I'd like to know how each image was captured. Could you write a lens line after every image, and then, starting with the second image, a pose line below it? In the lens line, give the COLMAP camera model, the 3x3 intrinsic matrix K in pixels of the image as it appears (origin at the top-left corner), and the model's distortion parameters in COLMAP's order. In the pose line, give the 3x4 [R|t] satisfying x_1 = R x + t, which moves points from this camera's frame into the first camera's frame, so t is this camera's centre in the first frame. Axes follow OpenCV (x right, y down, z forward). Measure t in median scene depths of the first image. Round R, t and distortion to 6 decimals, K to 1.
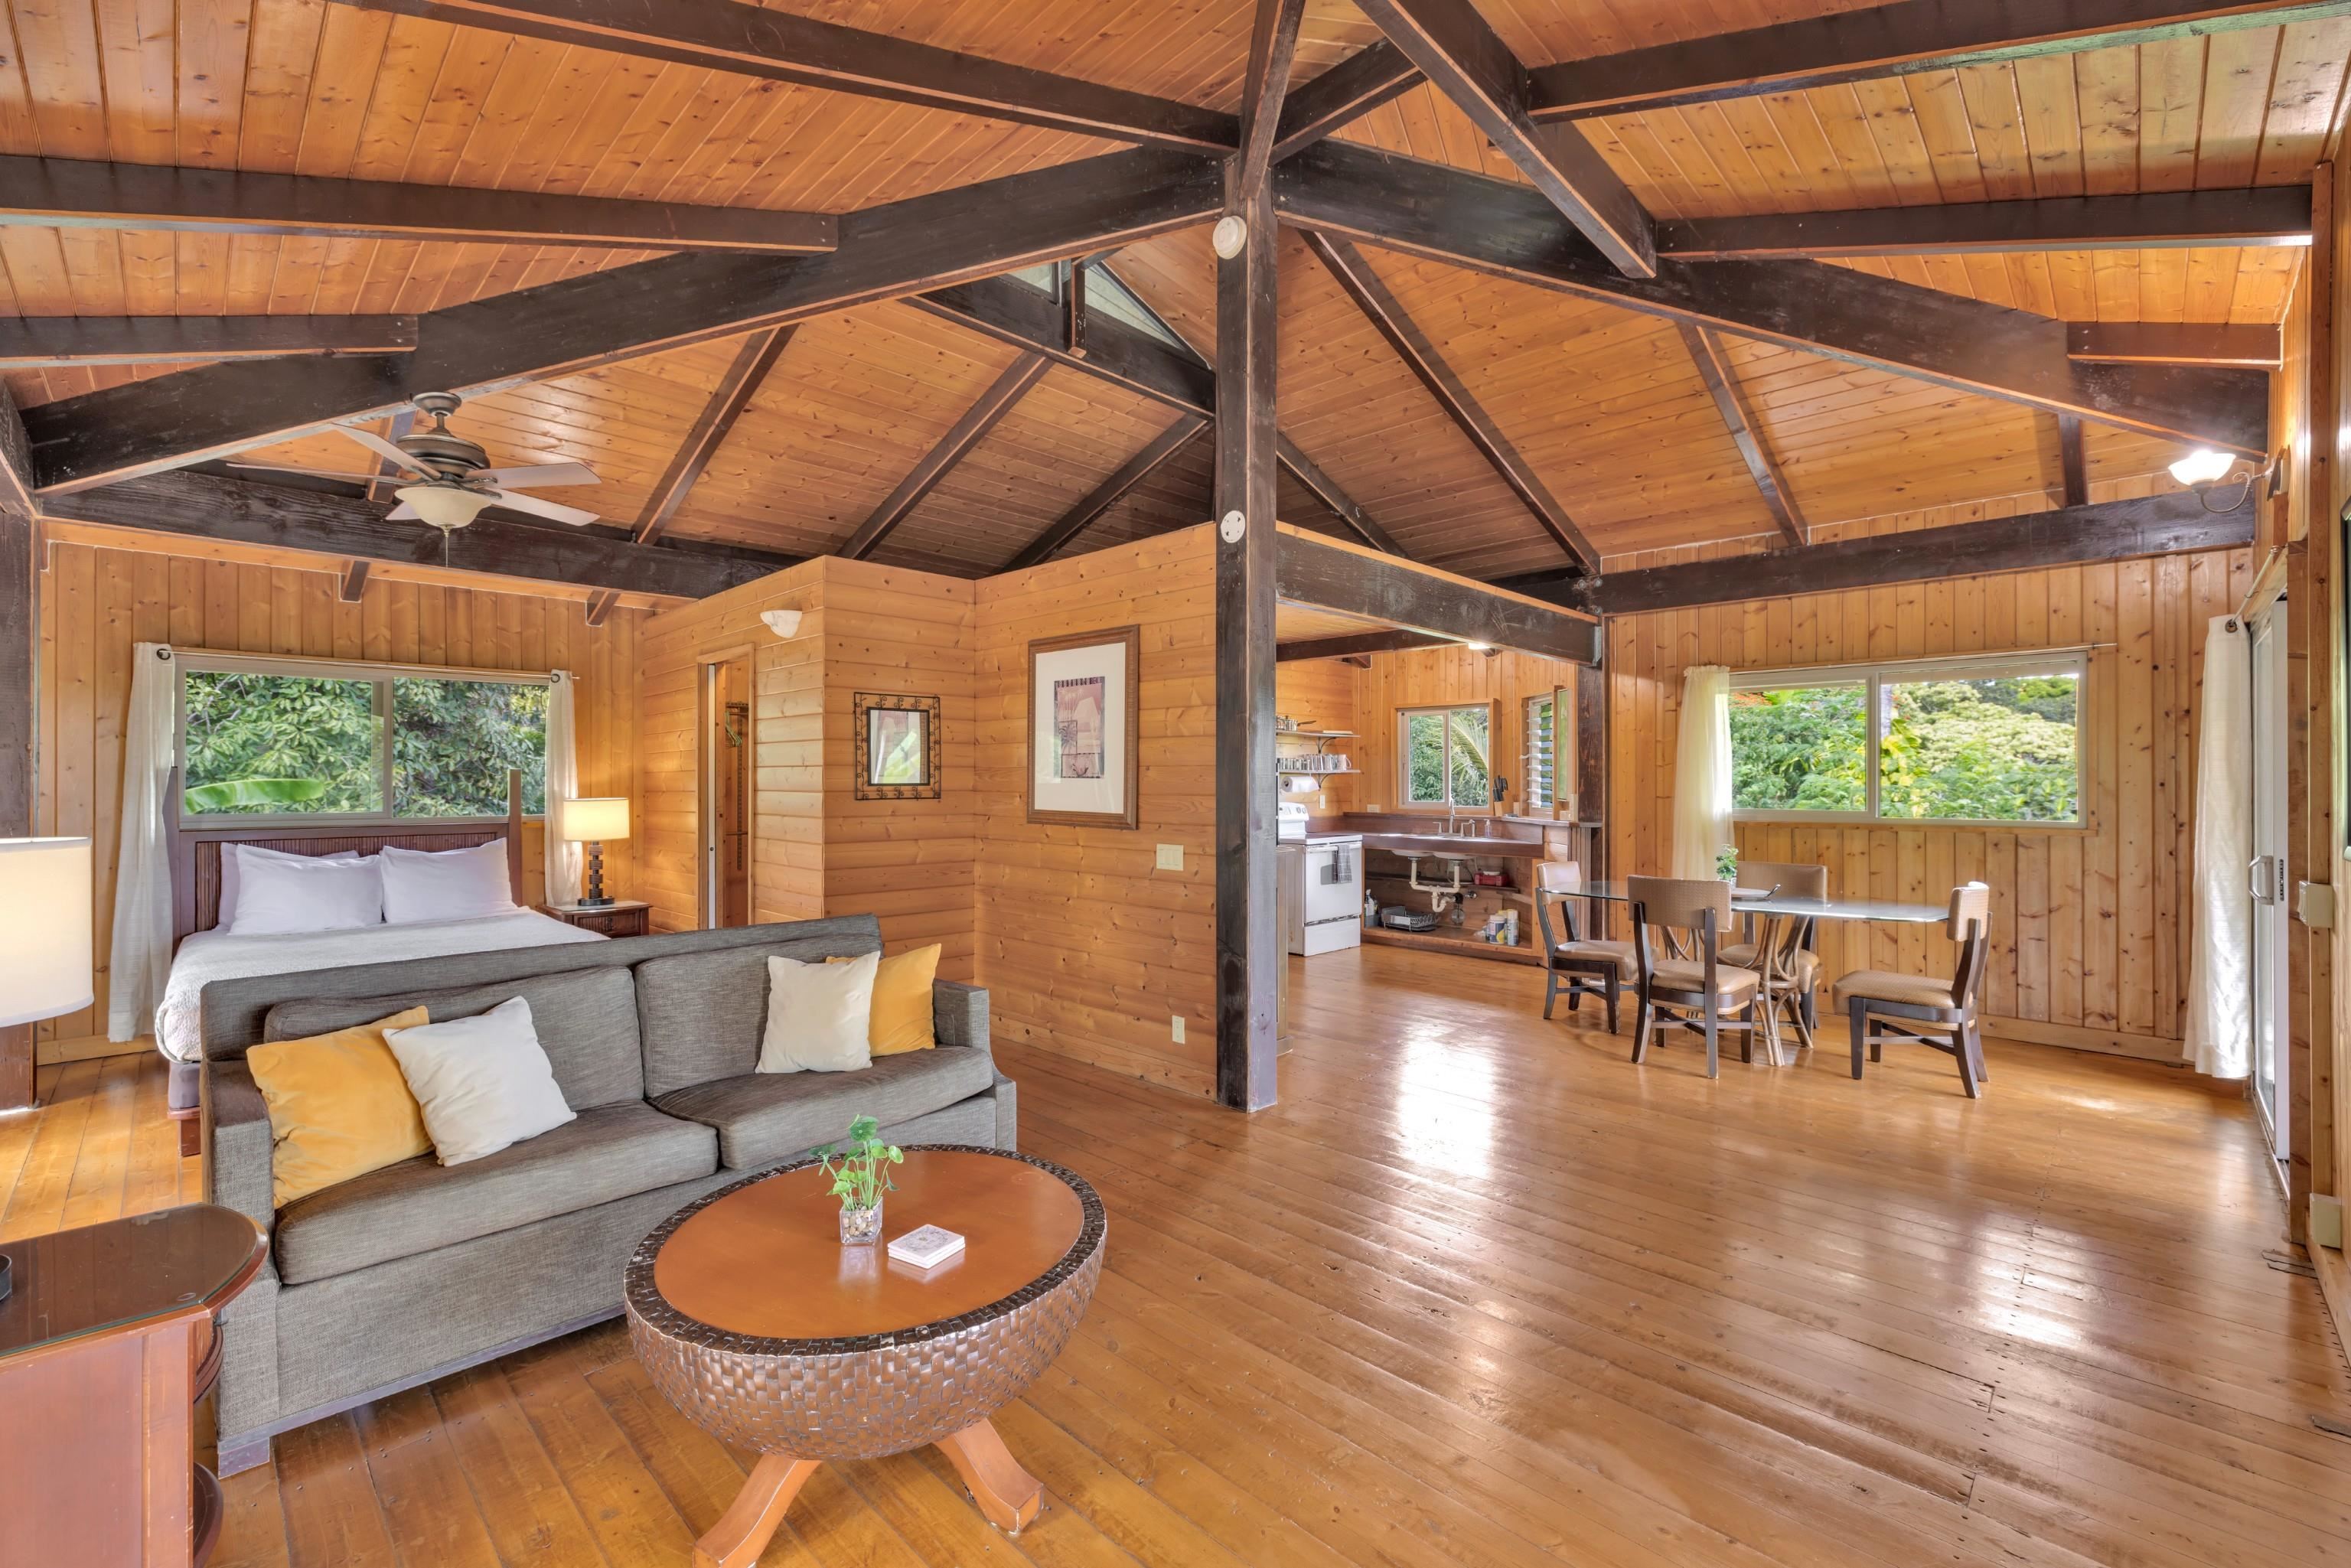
lens RADIAL K [[987.0, 0, 1175.5], [0, 987.0, 784.0], [0, 0, 1]] dist [0.001012, 0.000306]
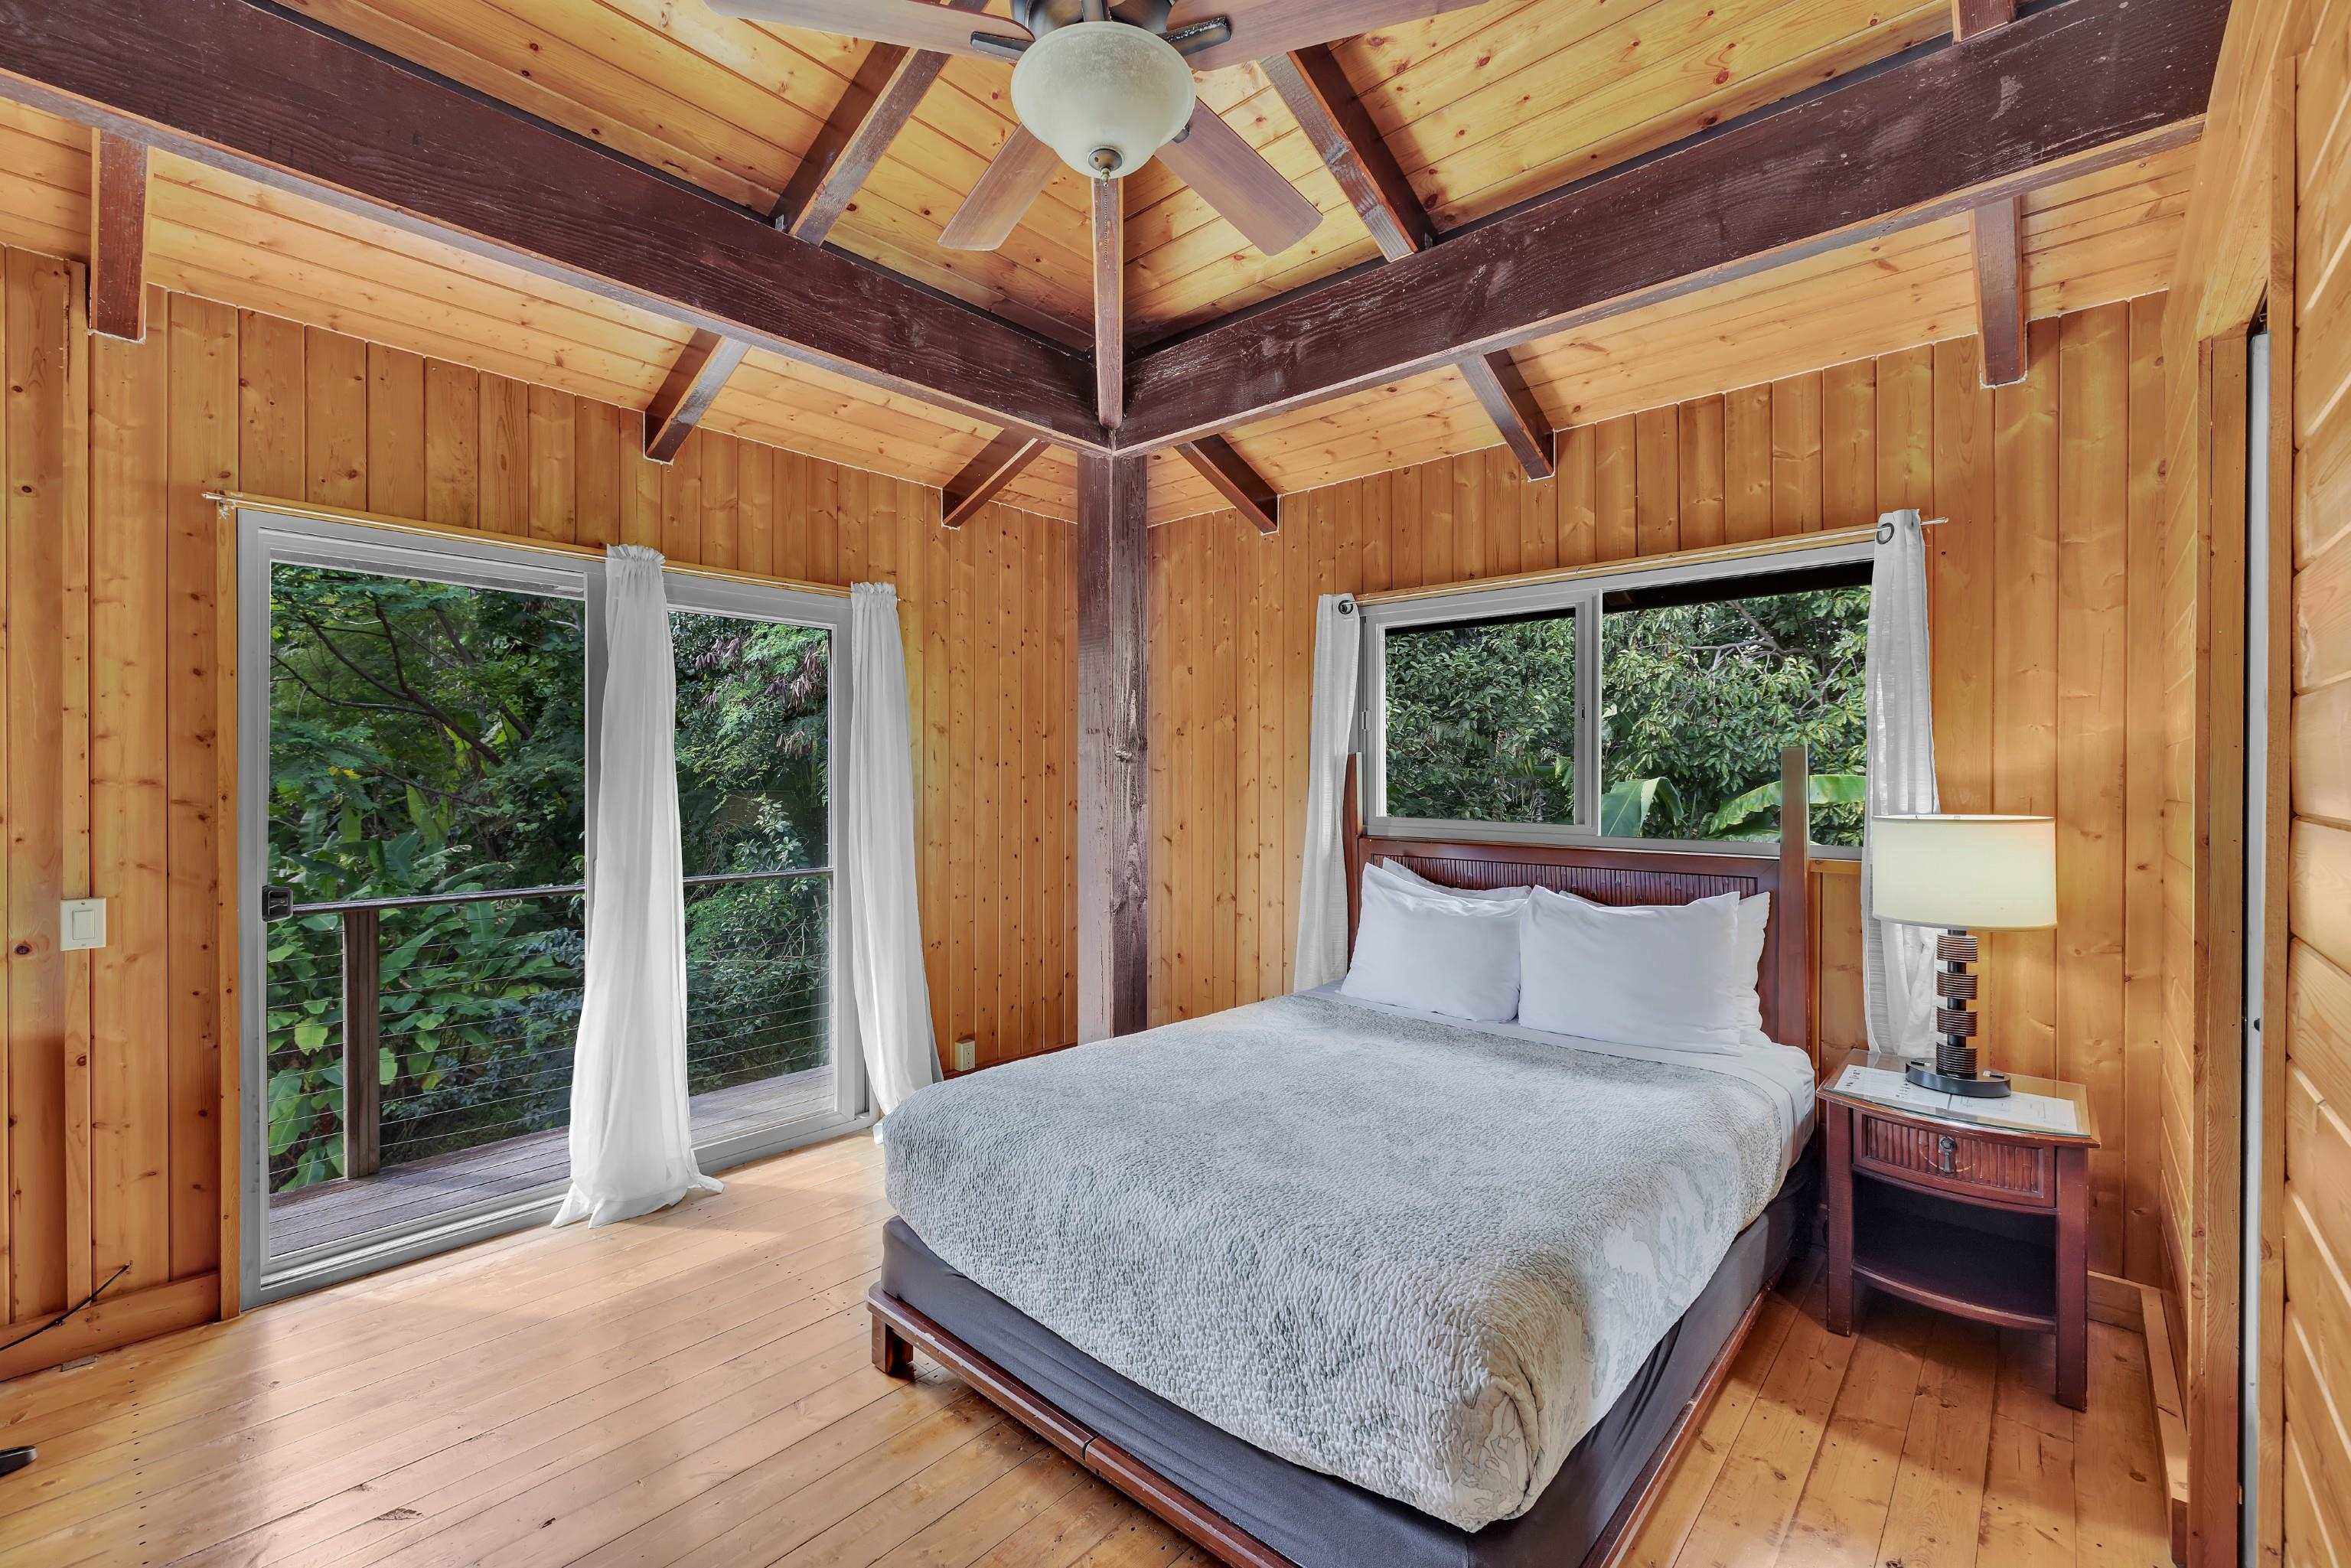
lens RADIAL K [[987.0, 0, 1175.5], [0, 987.0, 784.0], [0, 0, 1]] dist [0.001012, 0.000306]
pose [[0.038841, 0.010800, -0.999187, -0.208021], [-0.005775, 0.999927, 0.010584, -0.000496], [0.999229, 0.005360, 0.038900, 0.674568]]
